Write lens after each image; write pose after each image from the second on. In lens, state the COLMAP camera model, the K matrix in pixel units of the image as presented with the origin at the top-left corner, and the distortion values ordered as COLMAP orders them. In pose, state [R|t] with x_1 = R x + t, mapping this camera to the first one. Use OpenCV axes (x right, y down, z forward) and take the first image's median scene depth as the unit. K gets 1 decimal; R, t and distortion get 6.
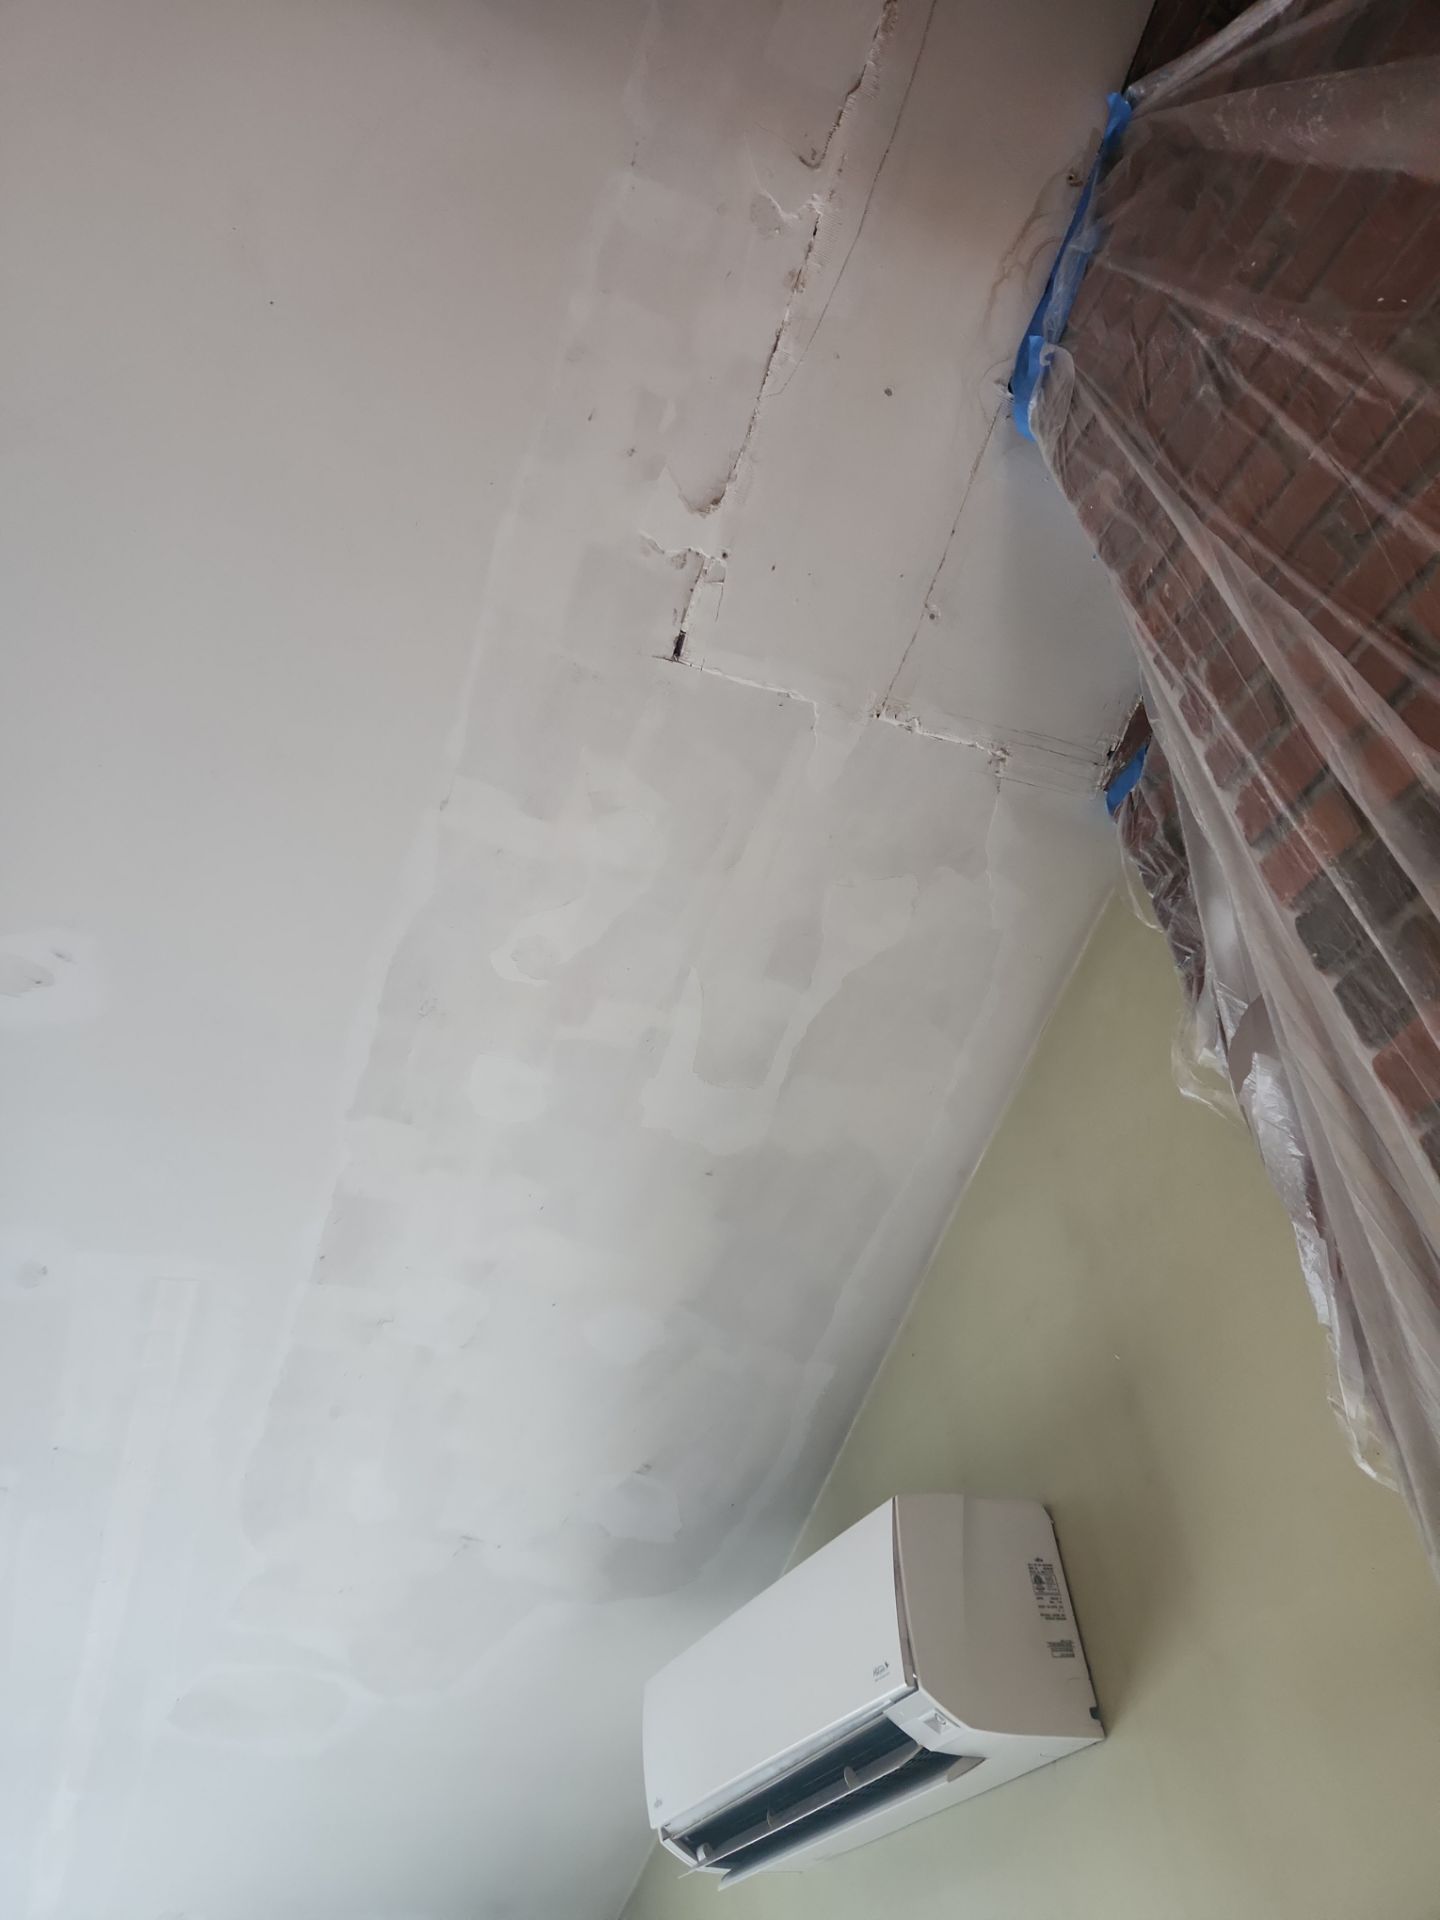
lens RADIAL K [[1319.0, 0, 709.5], [0, 1319.0, 978.8], [0, 0, 1]] dist [0.062060, -0.041660]
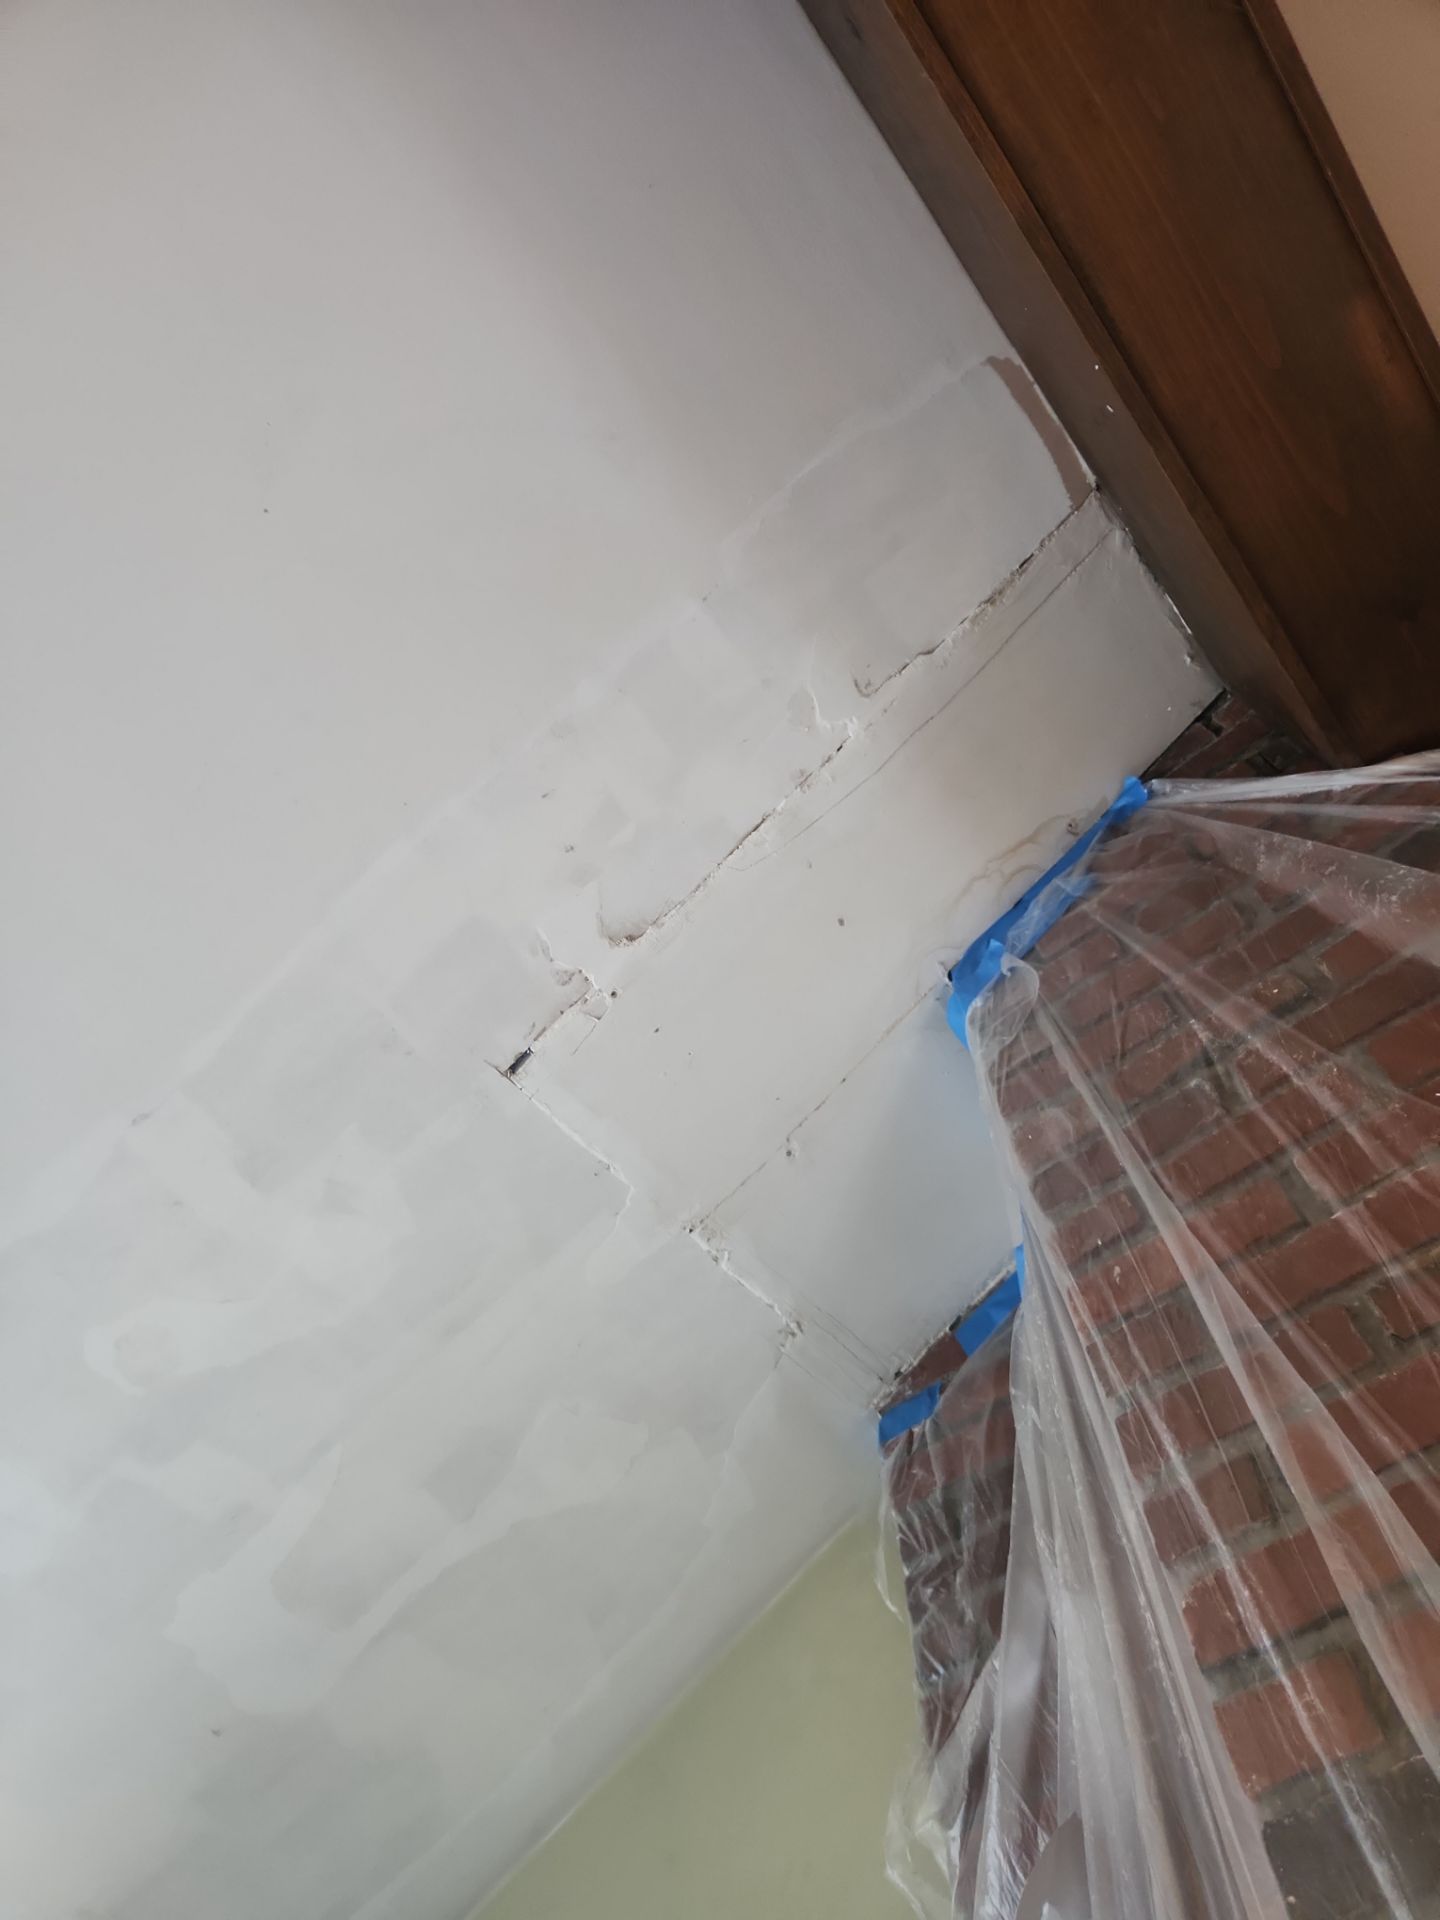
lens RADIAL K [[1319.0, 0, 724.6], [0, 1319.0, 967.7], [0, 0, 1]] dist [0.062060, -0.041660]
pose [[0.880657, 0.436029, 0.185260, -0.101042], [-0.350069, 0.862406, -0.365661, -0.050411], [-0.319208, 0.257168, 0.912124, 0.209822]]
